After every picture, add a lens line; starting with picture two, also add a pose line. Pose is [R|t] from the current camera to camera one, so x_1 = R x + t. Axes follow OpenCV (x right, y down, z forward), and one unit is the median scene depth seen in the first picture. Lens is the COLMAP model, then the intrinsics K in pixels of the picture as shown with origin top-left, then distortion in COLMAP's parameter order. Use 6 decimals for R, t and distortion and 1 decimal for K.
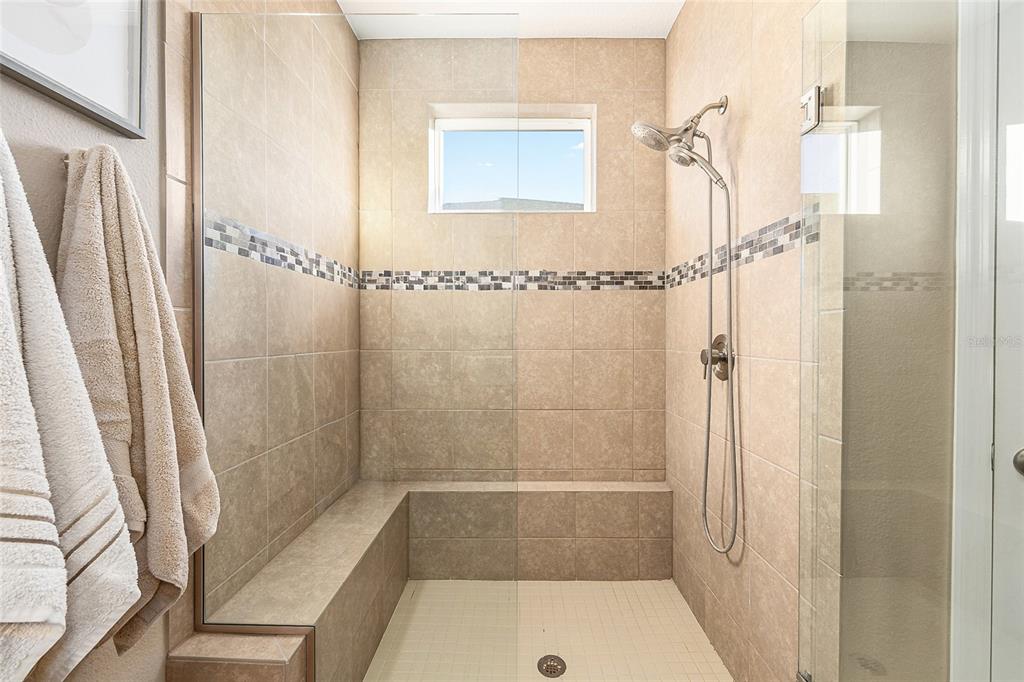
lens RADIAL K [[412.0, 0, 510.9], [0, 412.0, 336.6], [0, 0, 1]] dist [-0.000629, 0.000575]
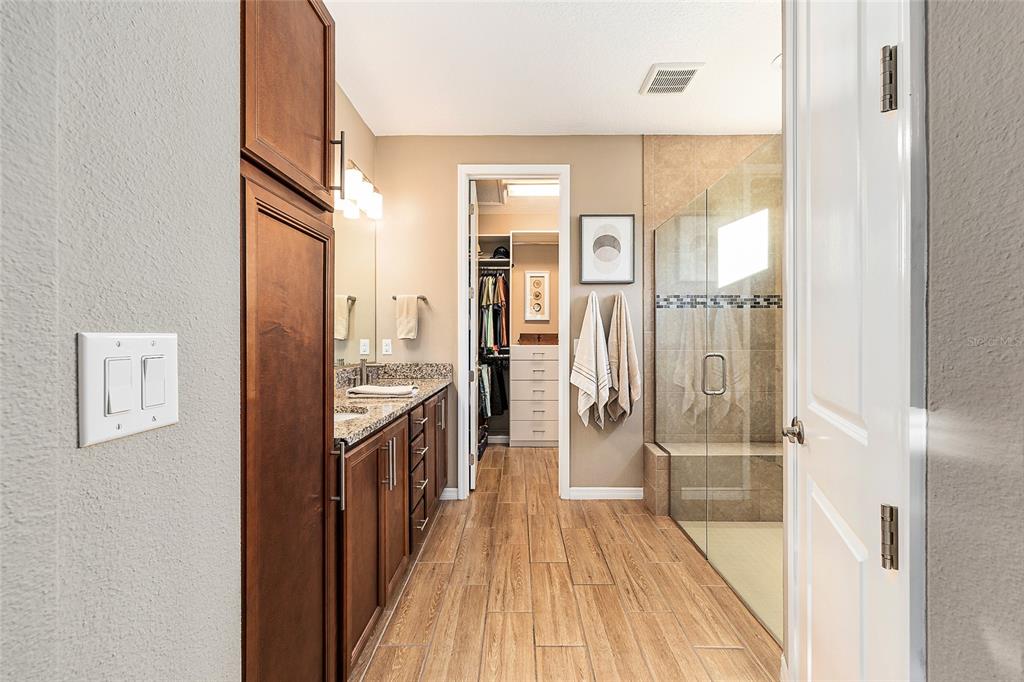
lens RADIAL K [[412.0, 0, 511.2], [0, 412.0, 340.0], [0, 0, 1]] dist [-0.000629, 0.000575]
pose [[-0.003988, -0.018419, -0.999822, 1.977215], [0.001636, 0.999829, -0.018425, 0.041497], [0.999991, -0.001710, -0.003957, 0.009245]]
